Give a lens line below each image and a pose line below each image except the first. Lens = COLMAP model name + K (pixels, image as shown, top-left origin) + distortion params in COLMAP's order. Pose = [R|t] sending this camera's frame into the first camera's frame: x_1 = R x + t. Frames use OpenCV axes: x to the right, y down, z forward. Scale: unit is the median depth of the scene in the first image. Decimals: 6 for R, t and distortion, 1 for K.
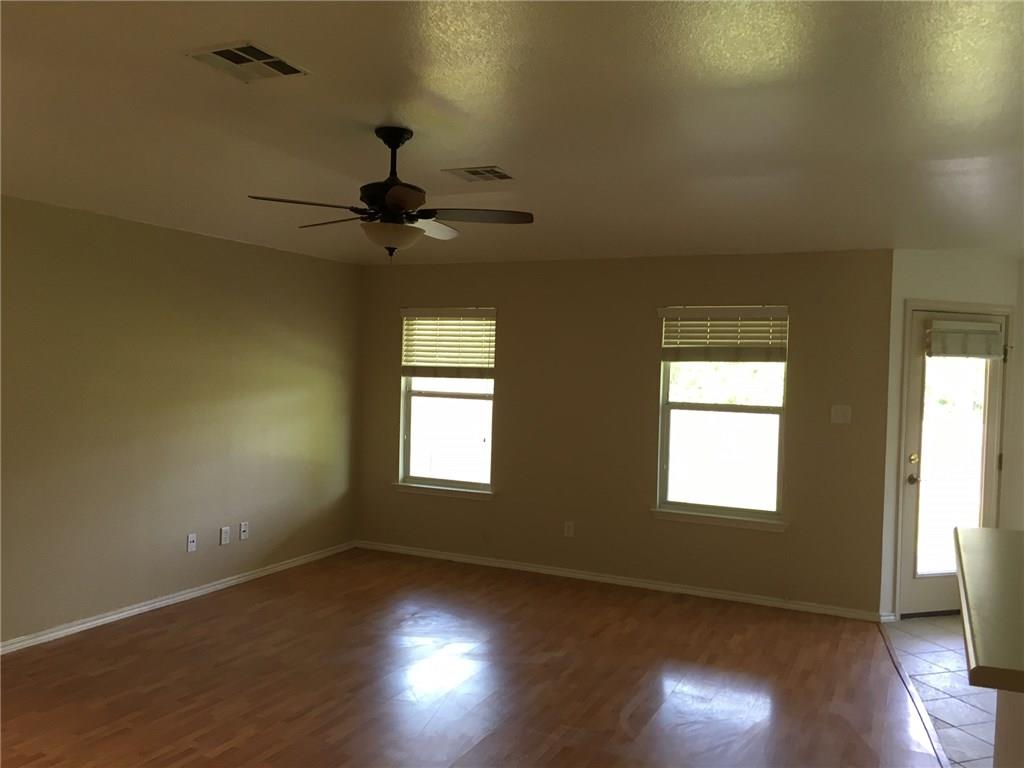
lens RADIAL K [[878.3, 0, 505.7], [0, 878.3, 401.3], [0, 0, 1]] dist [0.074732, -0.099052]
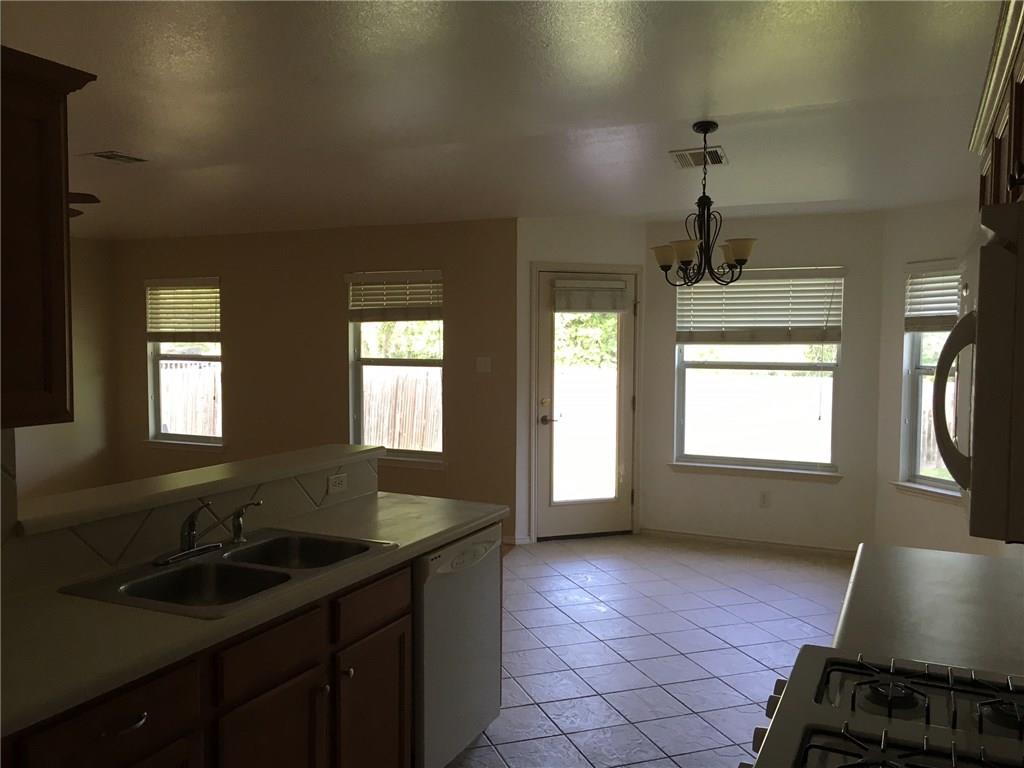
lens RADIAL K [[878.3, 0, 505.7], [0, 878.3, 401.3], [0, 0, 1]] dist [0.074732, -0.099052]
pose [[0.999647, -0.026513, 0.001466, 0.397566], [0.026440, 0.998962, 0.037101, 0.020001], [-0.002448, -0.037049, 0.999310, -0.127704]]
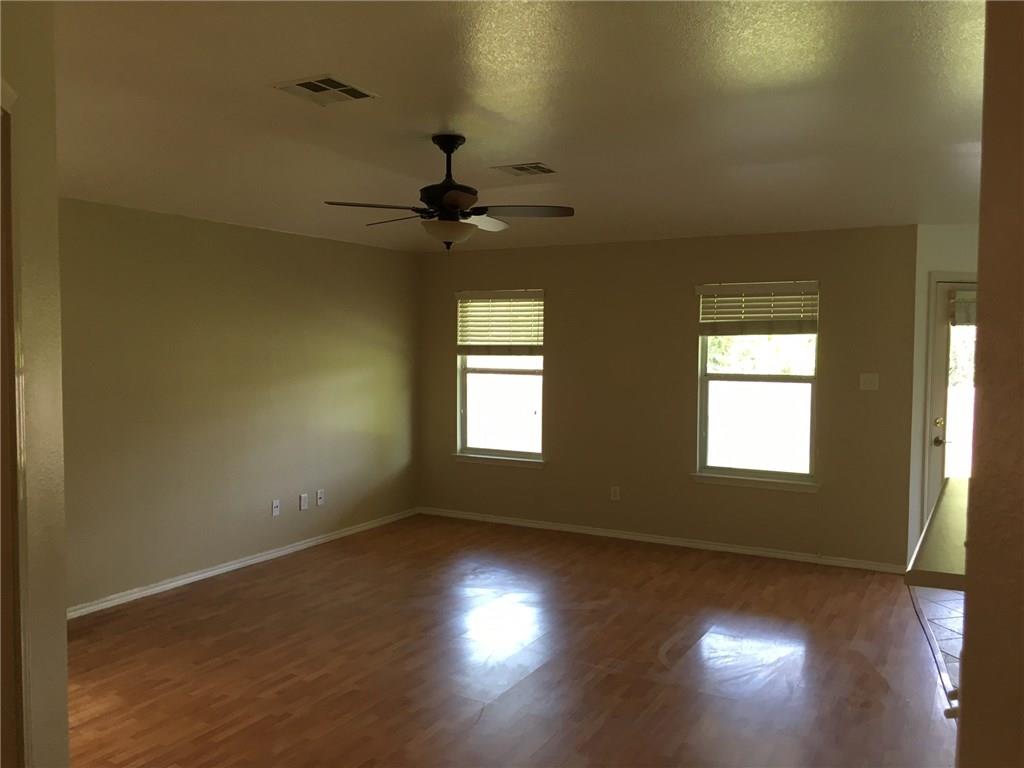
lens RADIAL K [[878.3, 0, 505.7], [0, 878.3, 401.3], [0, 0, 1]] dist [0.074732, -0.099052]
pose [[0.998039, -0.018722, -0.059728, 0.005020], [0.020357, 0.999431, 0.026891, 0.000655], [0.059190, -0.028054, 0.997852, -0.090830]]
